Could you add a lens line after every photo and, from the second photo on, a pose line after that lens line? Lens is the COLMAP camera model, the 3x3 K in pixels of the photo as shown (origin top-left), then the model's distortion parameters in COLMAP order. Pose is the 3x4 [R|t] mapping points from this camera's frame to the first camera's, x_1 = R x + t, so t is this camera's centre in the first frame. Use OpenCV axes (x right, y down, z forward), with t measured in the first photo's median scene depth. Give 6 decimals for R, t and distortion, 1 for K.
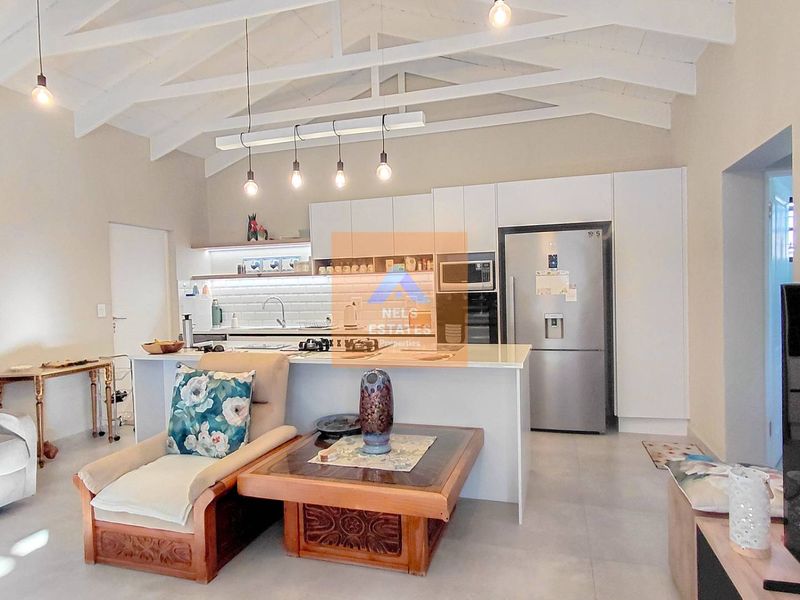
lens RADIAL K [[492.7, 0, 408.6], [0, 492.7, 302.2], [0, 0, 1]] dist [-0.002985, -0.003522]
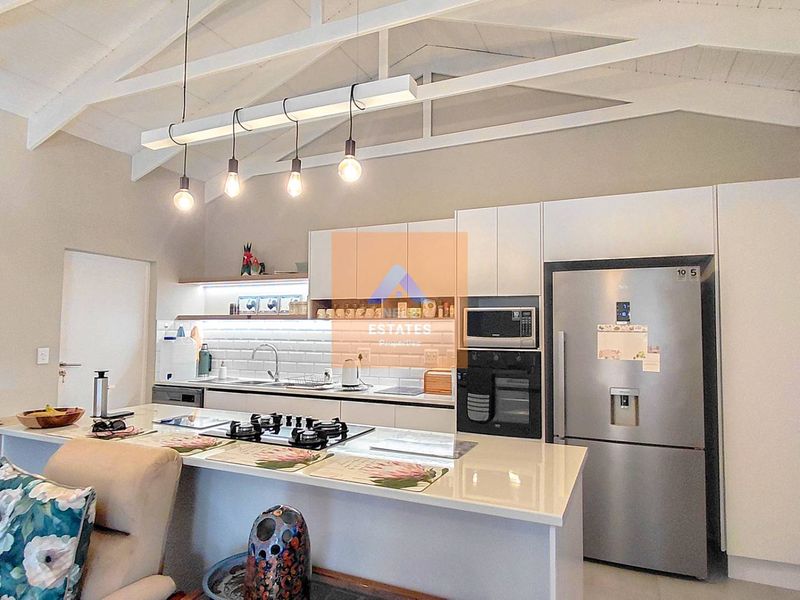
lens RADIAL K [[492.7, 0, 408.6], [0, 492.7, 302.2], [0, 0, 1]] dist [-0.002985, -0.003522]
pose [[0.991727, 0.025558, -0.125796, 0.074596], [-0.035705, 0.996229, -0.079078, -0.027944], [0.123300, 0.082915, 0.988899, 0.255247]]
